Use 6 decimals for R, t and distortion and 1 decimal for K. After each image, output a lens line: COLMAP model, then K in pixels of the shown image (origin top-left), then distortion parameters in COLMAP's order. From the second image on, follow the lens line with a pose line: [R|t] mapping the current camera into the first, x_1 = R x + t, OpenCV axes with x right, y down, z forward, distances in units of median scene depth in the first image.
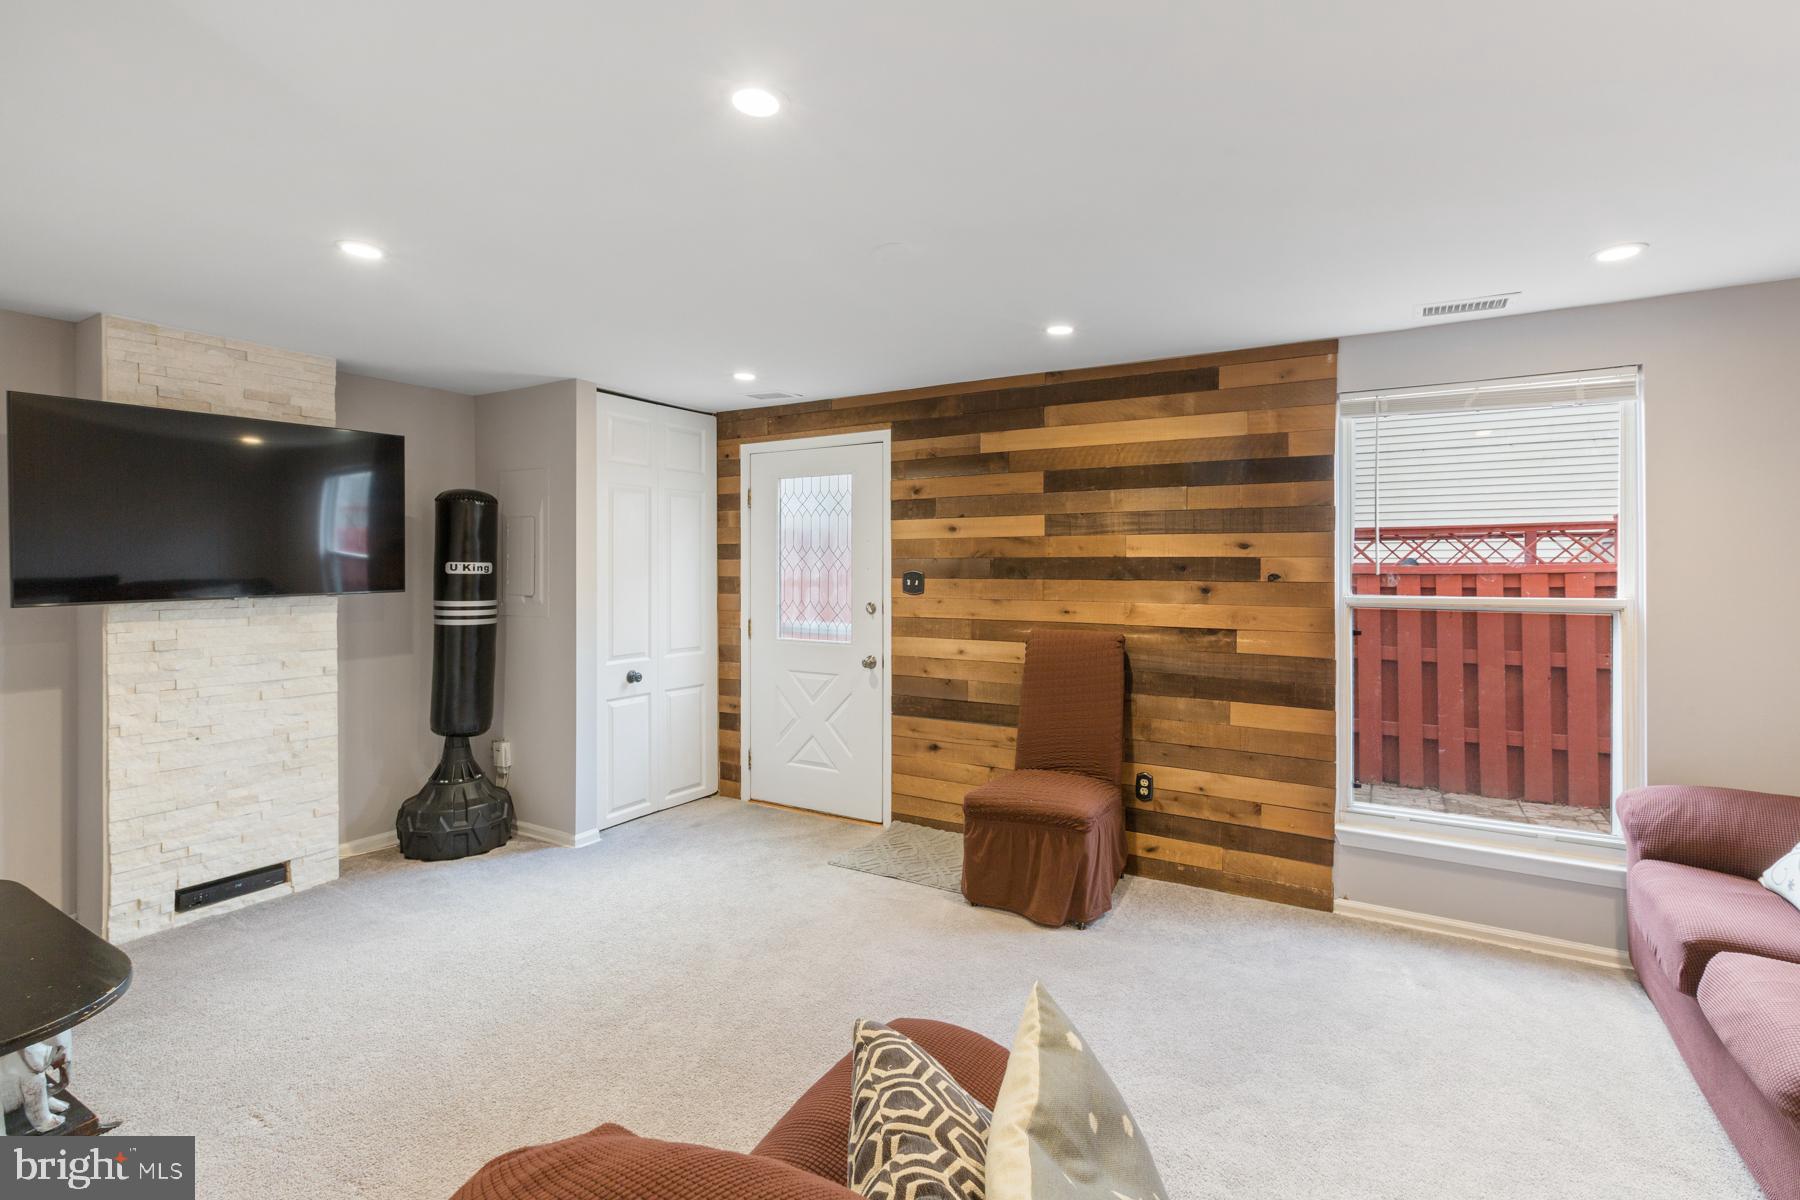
lens RADIAL K [[823.4, 0, 900.7], [0, 823.4, 566.9], [0, 0, 1]] dist [0.004199, -0.001877]
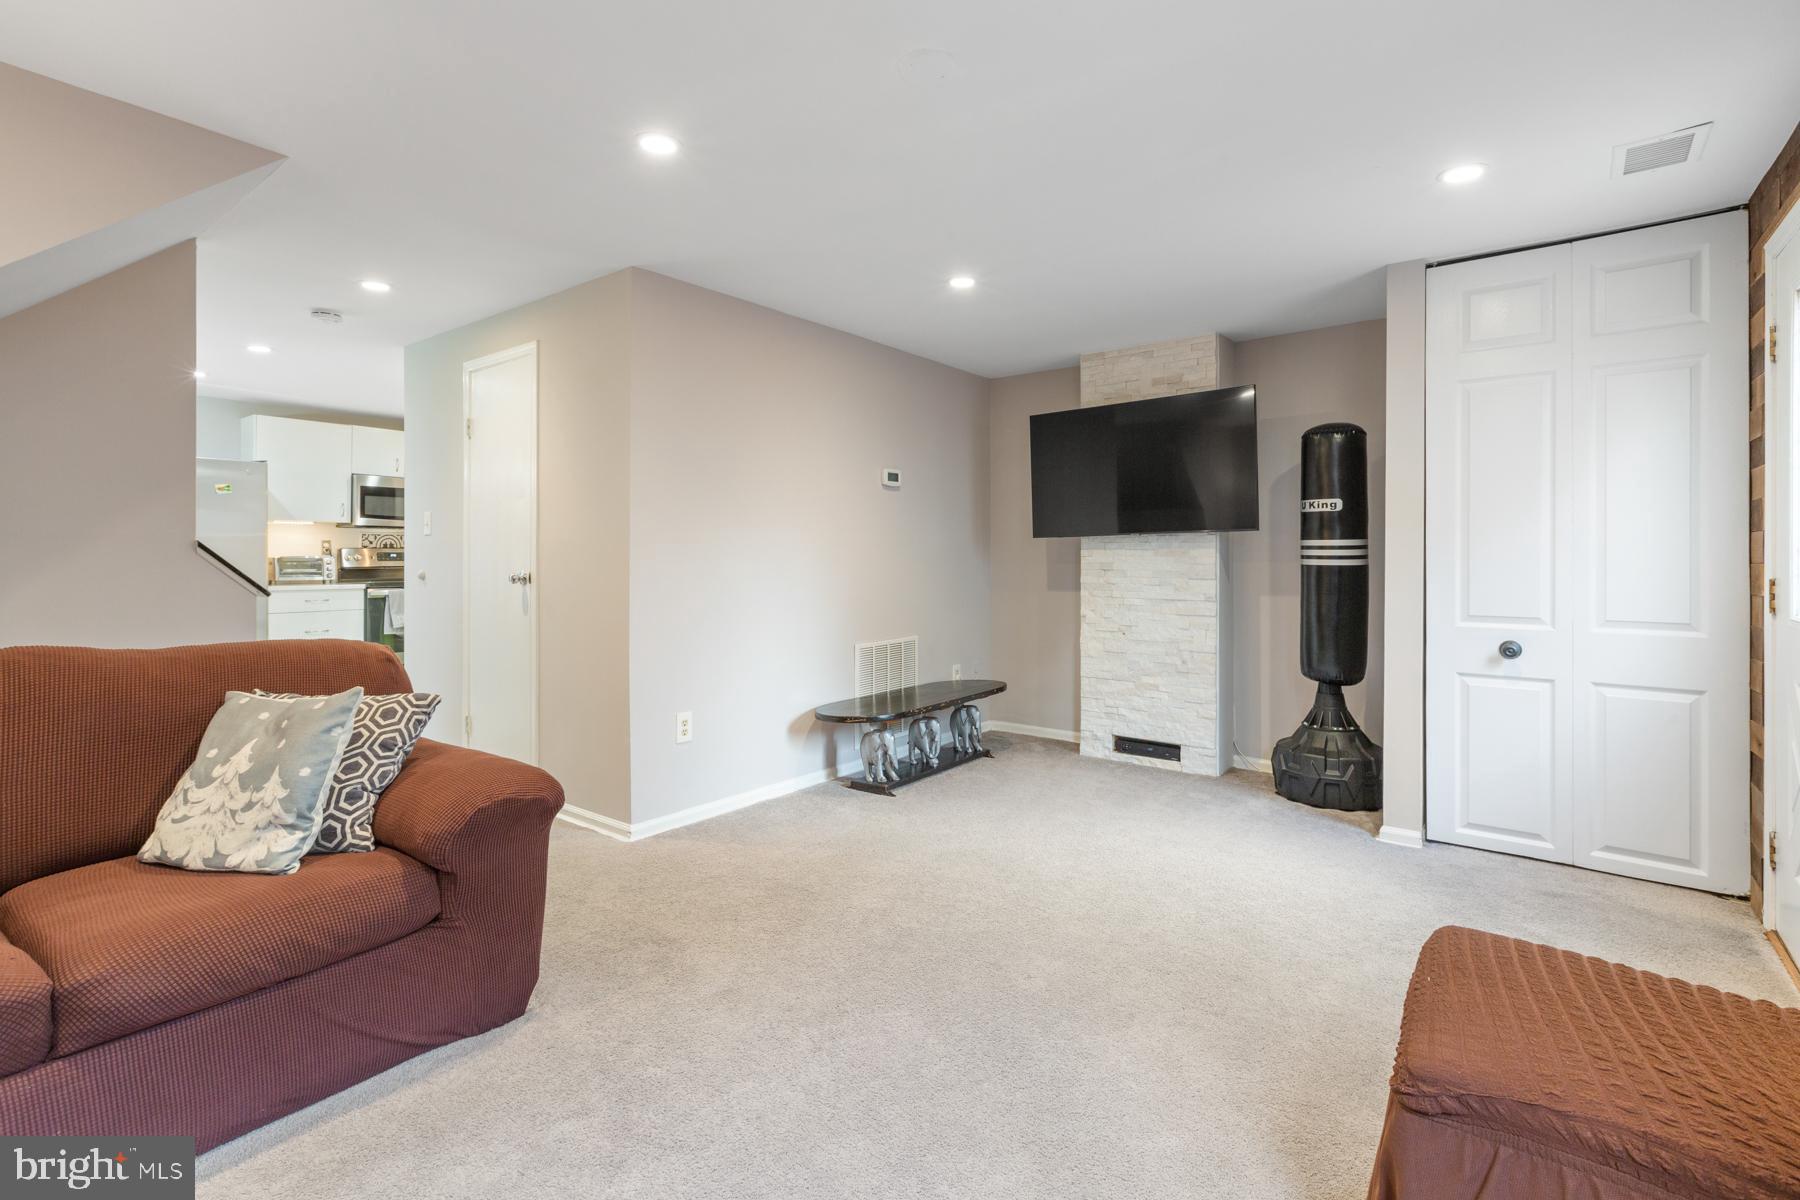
lens RADIAL K [[823.4, 0, 902.9], [0, 823.4, 546.8], [0, 0, 1]] dist [0.004199, -0.001877]
pose [[-0.121893, -0.011732, -0.992474, 0.485568], [-0.000092, 0.999930, -0.011809, 0.061211], [0.992543, -0.001348, -0.121885, 0.643057]]
